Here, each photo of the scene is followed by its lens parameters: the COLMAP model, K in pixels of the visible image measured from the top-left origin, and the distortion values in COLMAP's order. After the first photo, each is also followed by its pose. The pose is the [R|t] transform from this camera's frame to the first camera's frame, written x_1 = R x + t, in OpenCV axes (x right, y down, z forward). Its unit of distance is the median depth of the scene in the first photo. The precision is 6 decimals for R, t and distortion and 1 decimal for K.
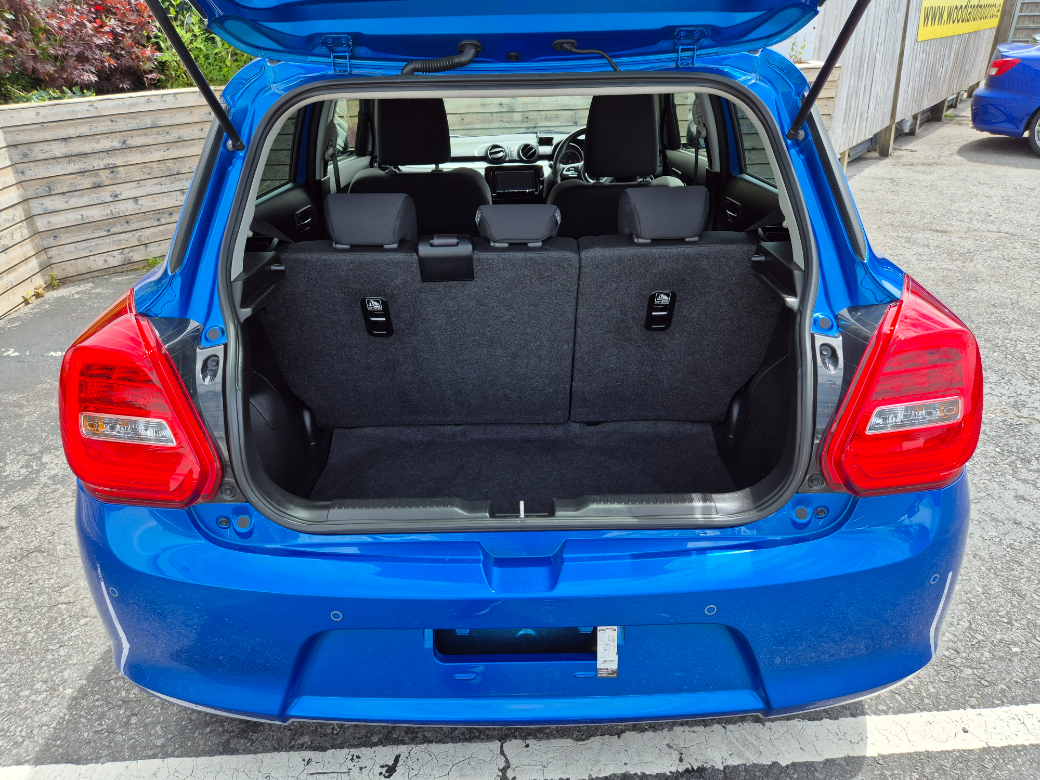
lens RADIAL K [[695.3, 0, 523.8], [0, 695.3, 393.4], [0, 0, 1]] dist [0.063575, -0.060148]
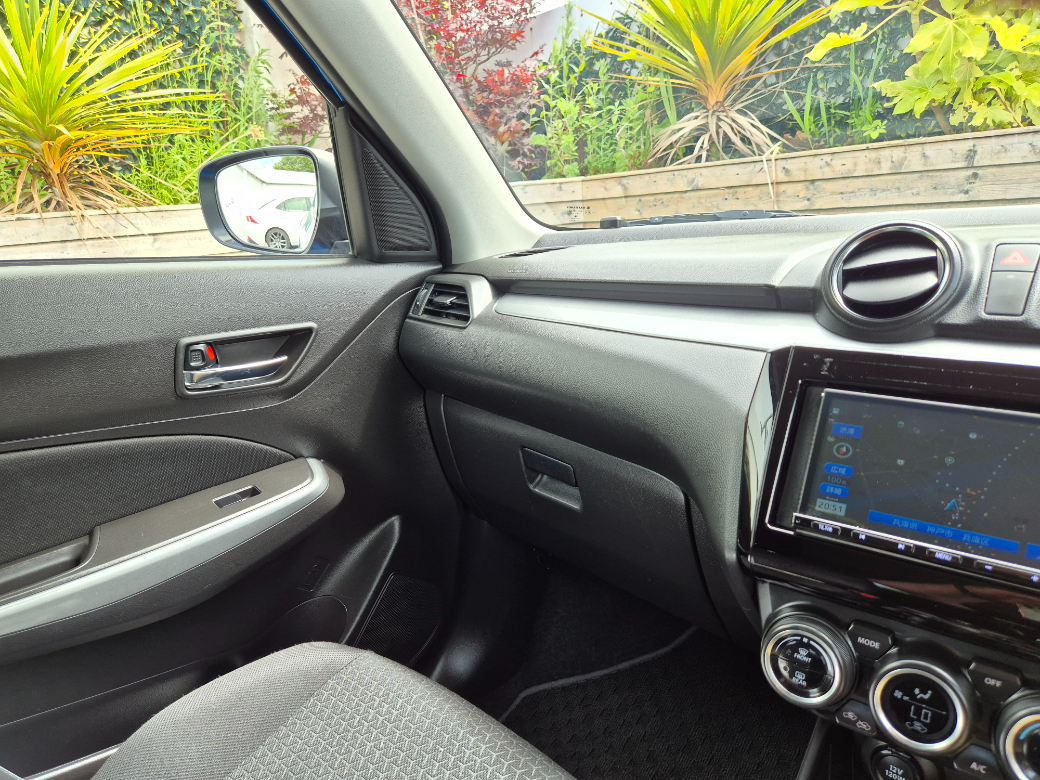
lens RADIAL K [[701.1, 0, 514.2], [0, 701.1, 395.6], [0, 0, 1]] dist [0.072040, -0.069857]
pose [[0.708376, 0.166070, -0.686020, 0.024600], [-0.282310, 0.957462, -0.059730, -0.399032], [0.646919, 0.235982, 0.725126, 1.174213]]
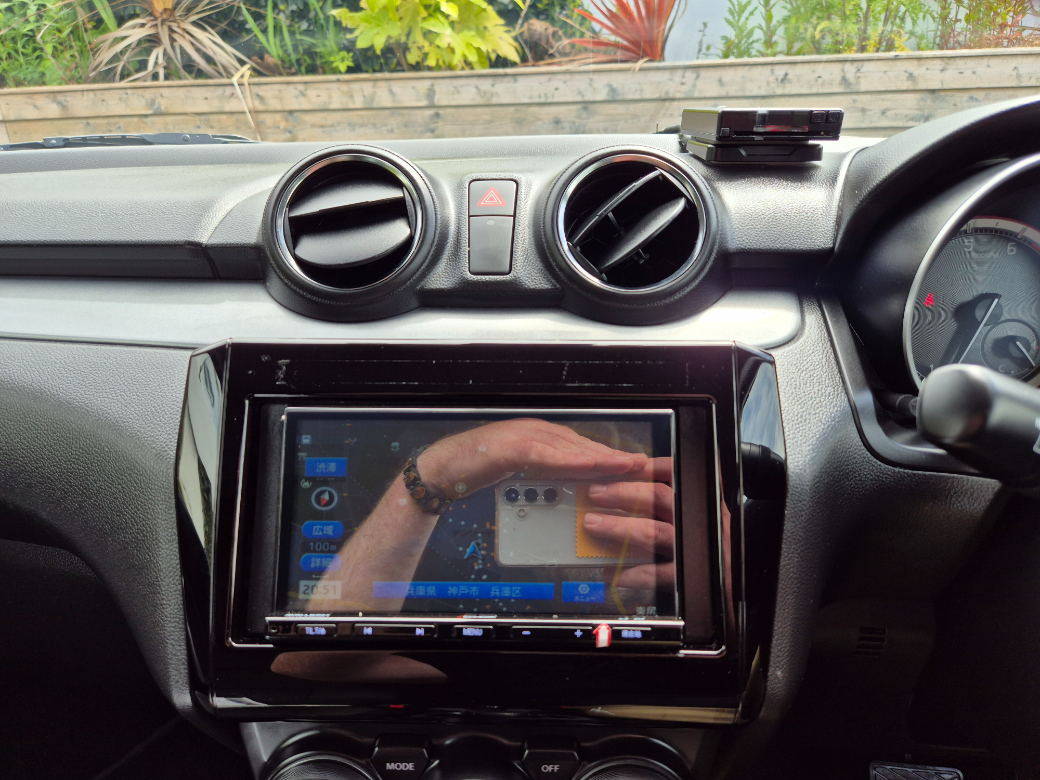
lens RADIAL K [[695.3, 0, 523.8], [0, 695.3, 393.4], [0, 0, 1]] dist [0.063575, -0.060148]
pose [[0.993217, 0.046632, -0.106517, 0.004322], [-0.056543, 0.994152, -0.091999, -0.433671], [0.101604, 0.097398, 0.990046, 1.259920]]
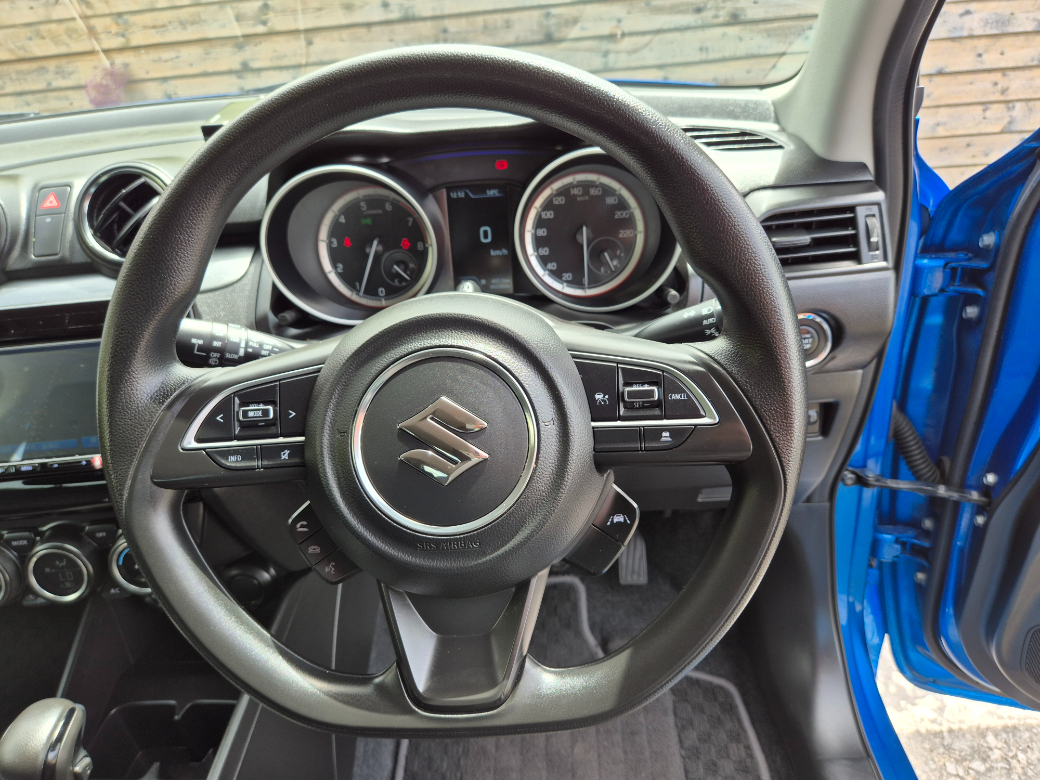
lens RADIAL K [[695.3, 0, 523.8], [0, 695.3, 393.4], [0, 0, 1]] dist [0.063575, -0.060148]
pose [[0.997734, -0.035280, -0.057290, 0.165879], [0.040422, 0.995009, 0.091234, -0.441749], [0.053785, -0.093343, 0.994180, 1.163625]]
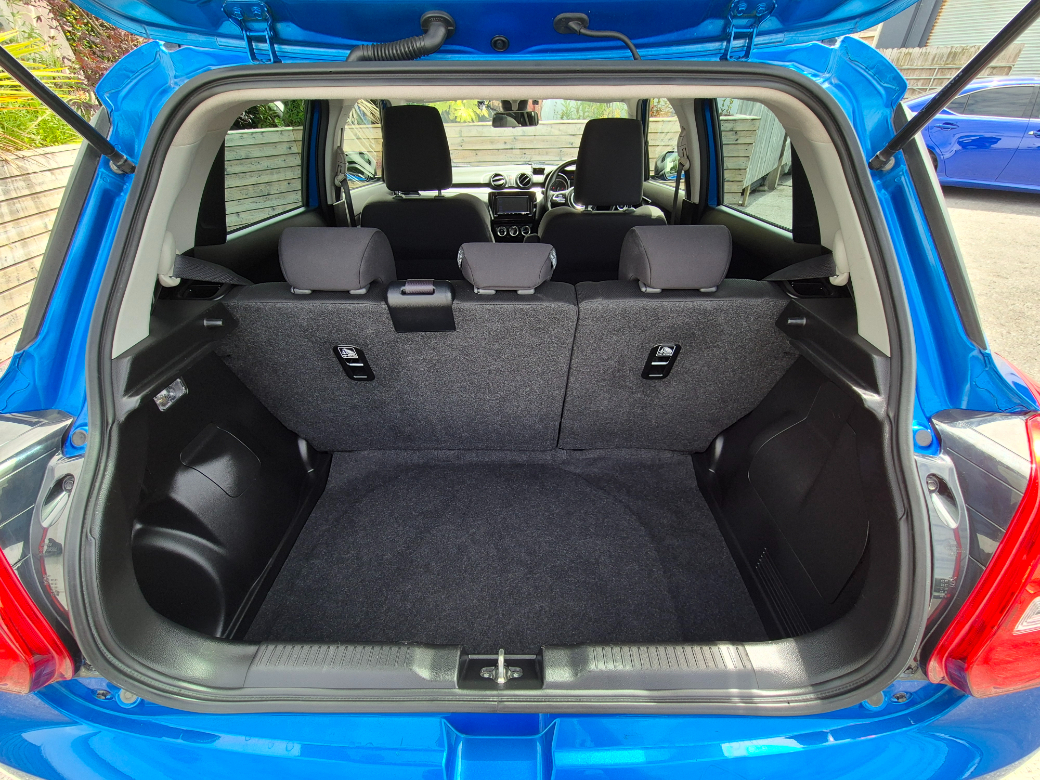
lens RADIAL K [[425.4, 0, 520.5], [0, 425.4, 389.5], [0, 0, 1]] dist [-0.001402, 0.000330]
pose [[0.999874, 0.015862, 0.000309, 0.007477], [-0.015777, 0.992084, 0.124580, -0.106673], [0.001670, -0.124569, 0.992210, 0.311598]]
